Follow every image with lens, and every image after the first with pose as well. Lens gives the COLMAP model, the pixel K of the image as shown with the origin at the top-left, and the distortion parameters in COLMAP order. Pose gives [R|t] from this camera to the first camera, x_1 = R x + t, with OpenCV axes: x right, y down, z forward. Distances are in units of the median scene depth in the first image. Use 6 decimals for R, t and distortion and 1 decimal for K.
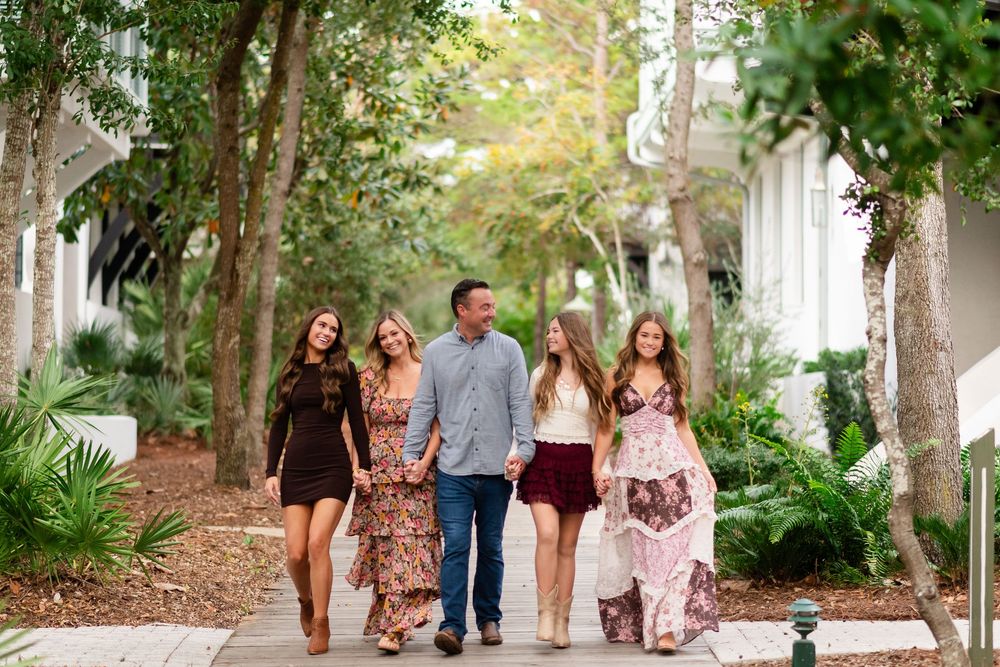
lens RADIAL K [[3304.7, 0, 486.1], [0, 3304.7, 296.5], [0, 0, 1]] dist [0.081657, 0.000000]
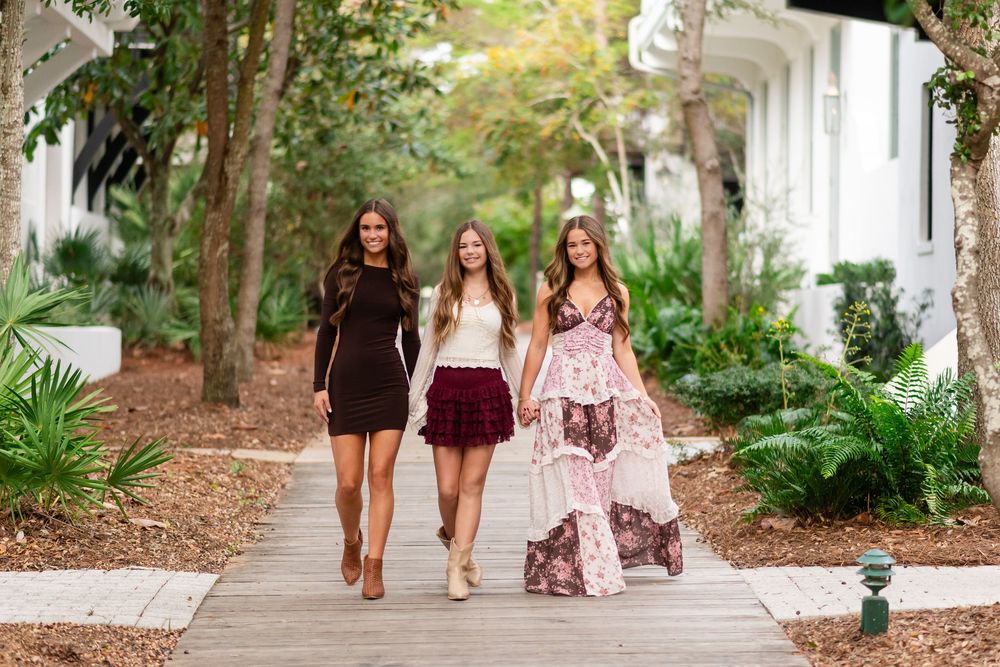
lens RADIAL K [[3304.7, 0, 525.4], [0, 3304.7, 332.3], [0, 0, 1]] dist [0.081657, 0.000000]
pose [[0.999883, 0.005056, 0.014420, -0.003112], [-0.005603, 0.999257, 0.038142, 0.000676], [-0.014216, -0.038218, 0.999168, 0.048954]]
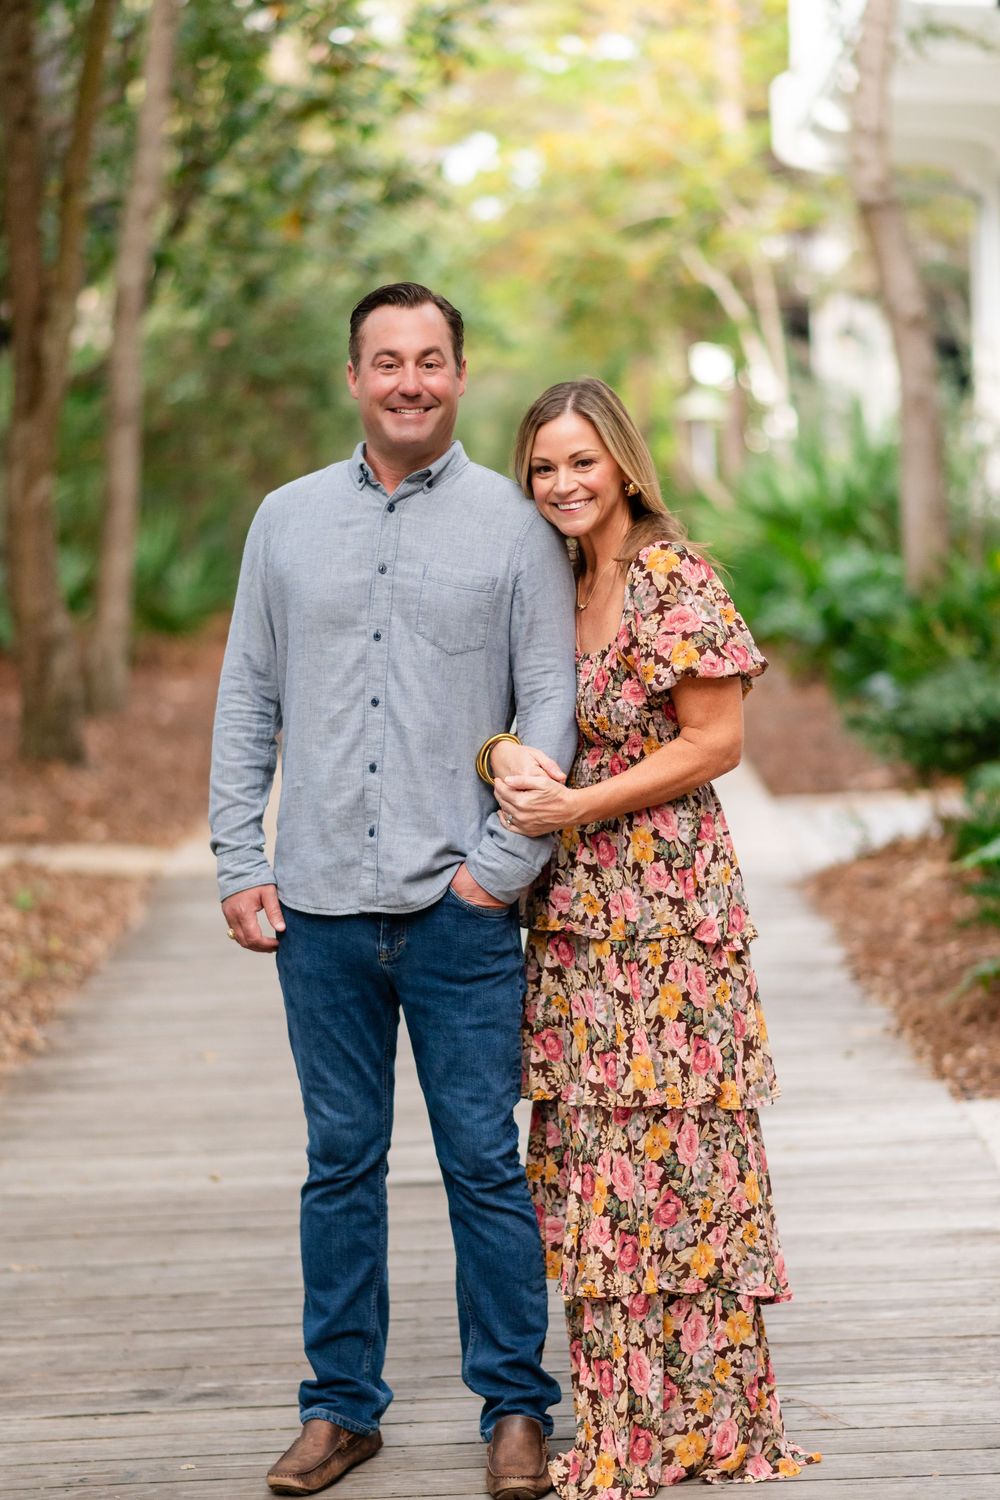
lens RADIAL K [[5191.6, 0, 492.0], [0, 5191.6, 748.8], [0, 0, 1]] dist [0.001607, 0.000000]
pose [[0.999450, -0.029567, -0.014988, 0.005031], [0.030505, 0.997301, 0.066778, 0.001406], [0.012973, -0.067199, 0.997655, 0.132150]]
